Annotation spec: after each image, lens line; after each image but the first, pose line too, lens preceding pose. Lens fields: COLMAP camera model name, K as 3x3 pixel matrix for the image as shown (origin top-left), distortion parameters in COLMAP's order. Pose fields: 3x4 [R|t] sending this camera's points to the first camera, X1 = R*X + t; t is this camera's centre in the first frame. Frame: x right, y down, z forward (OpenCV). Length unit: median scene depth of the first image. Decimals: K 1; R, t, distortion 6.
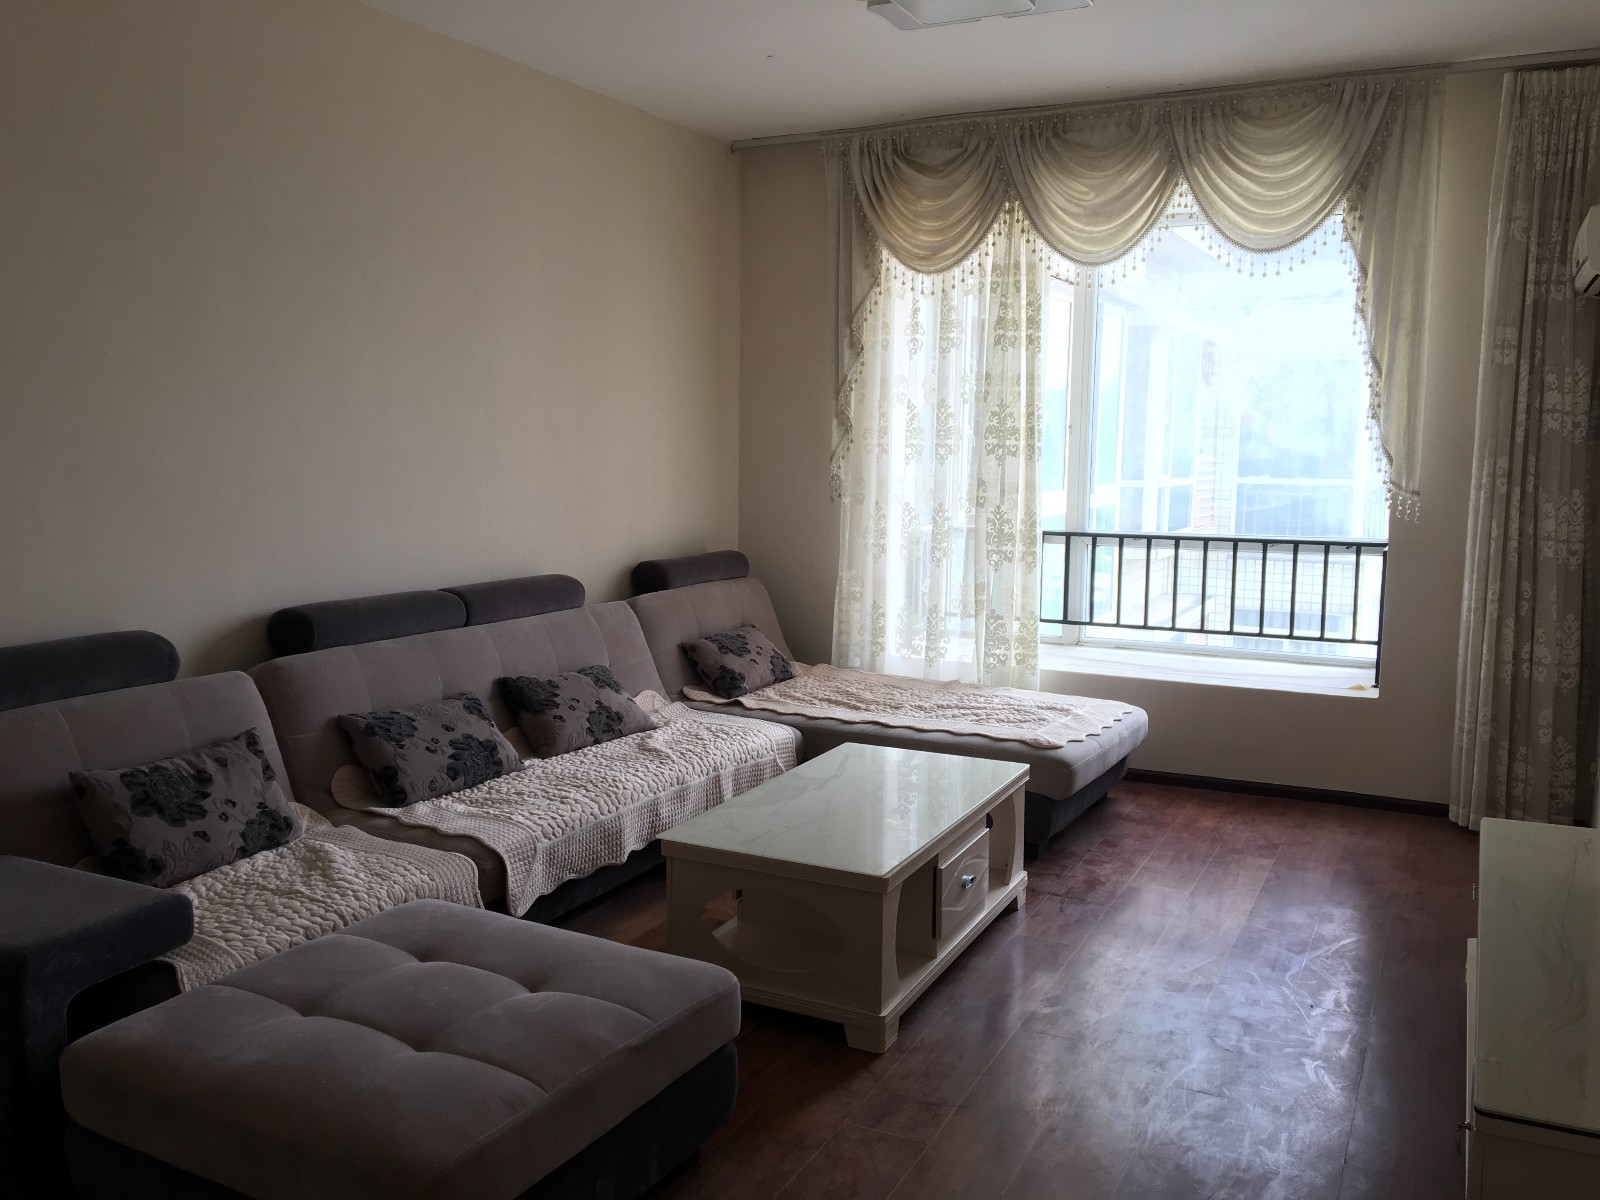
lens RADIAL K [[1339.1, 0, 799.7], [0, 1339.1, 600.1], [0, 0, 1]] dist [0.067116, -0.078462]
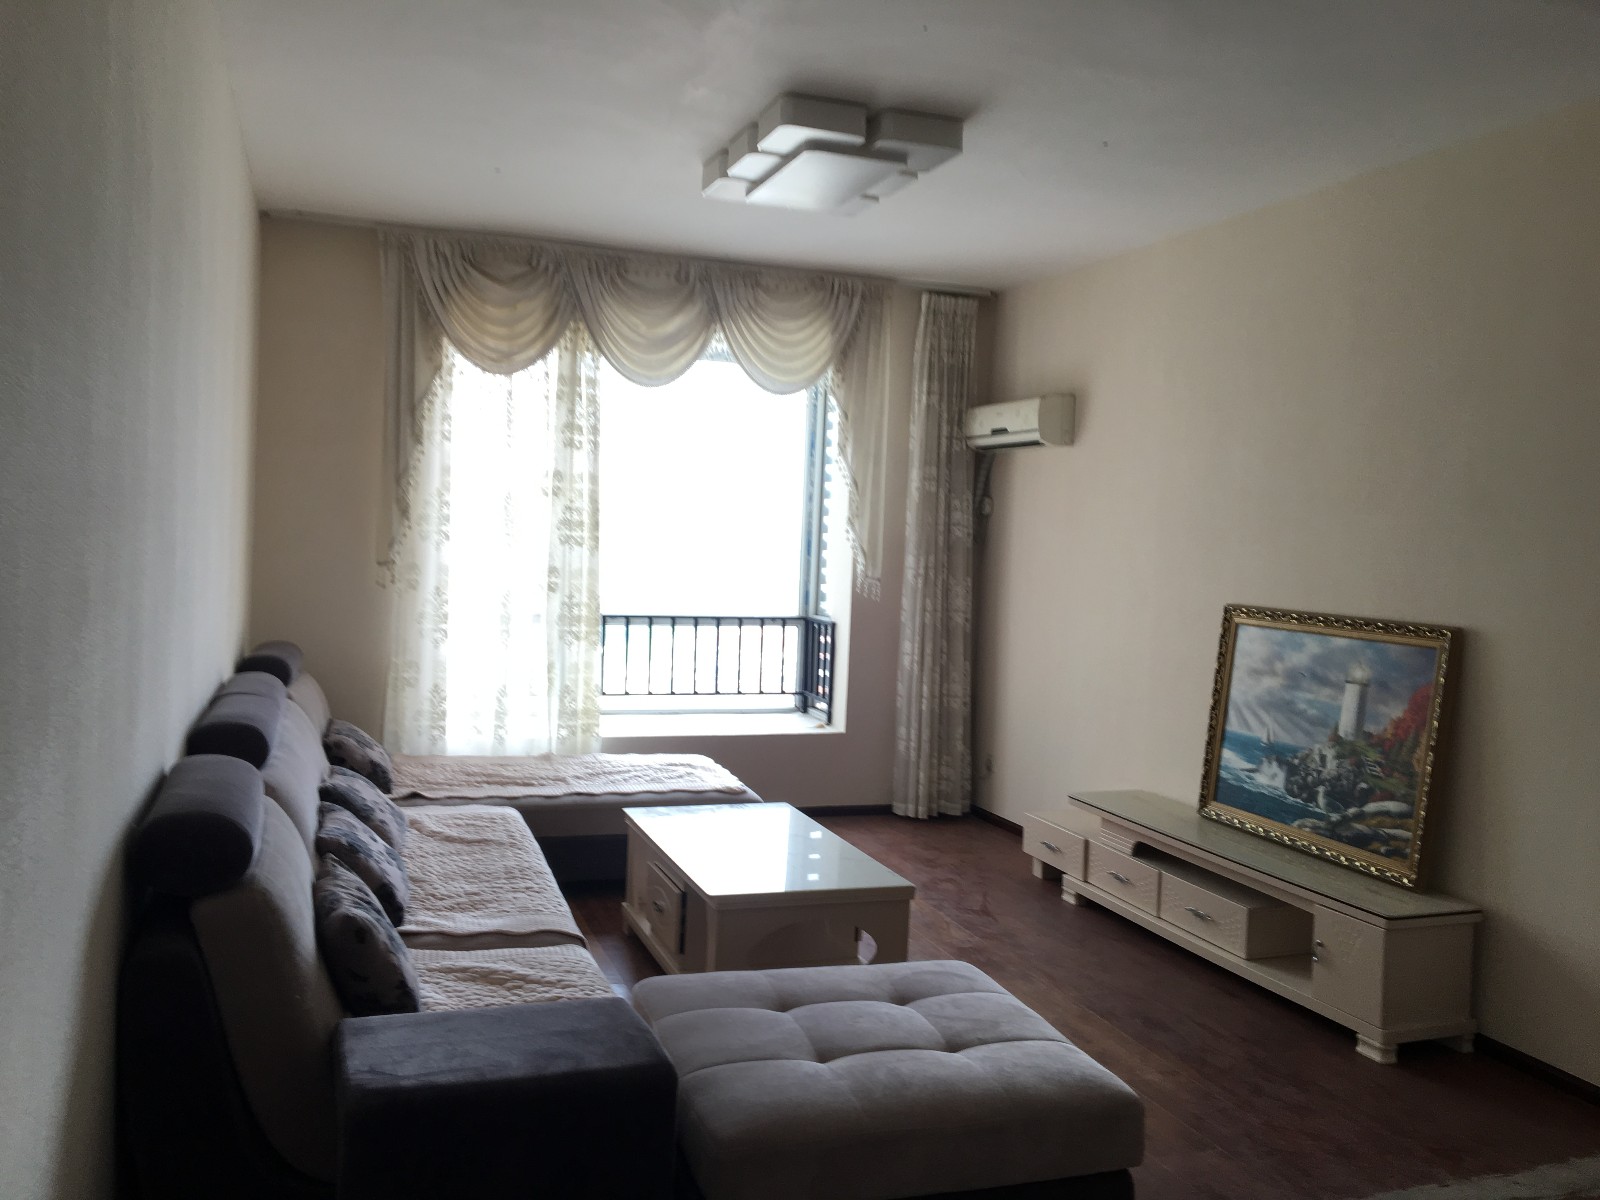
lens RADIAL K [[1339.1, 0, 806.3], [0, 1339.1, 598.3], [0, 0, 1]] dist [0.067116, -0.078462]
pose [[0.691387, -0.013887, 0.722351, -0.529623], [0.054920, 0.997933, -0.033381, -0.016908], [-0.720394, 0.062751, 0.690721, 0.098810]]
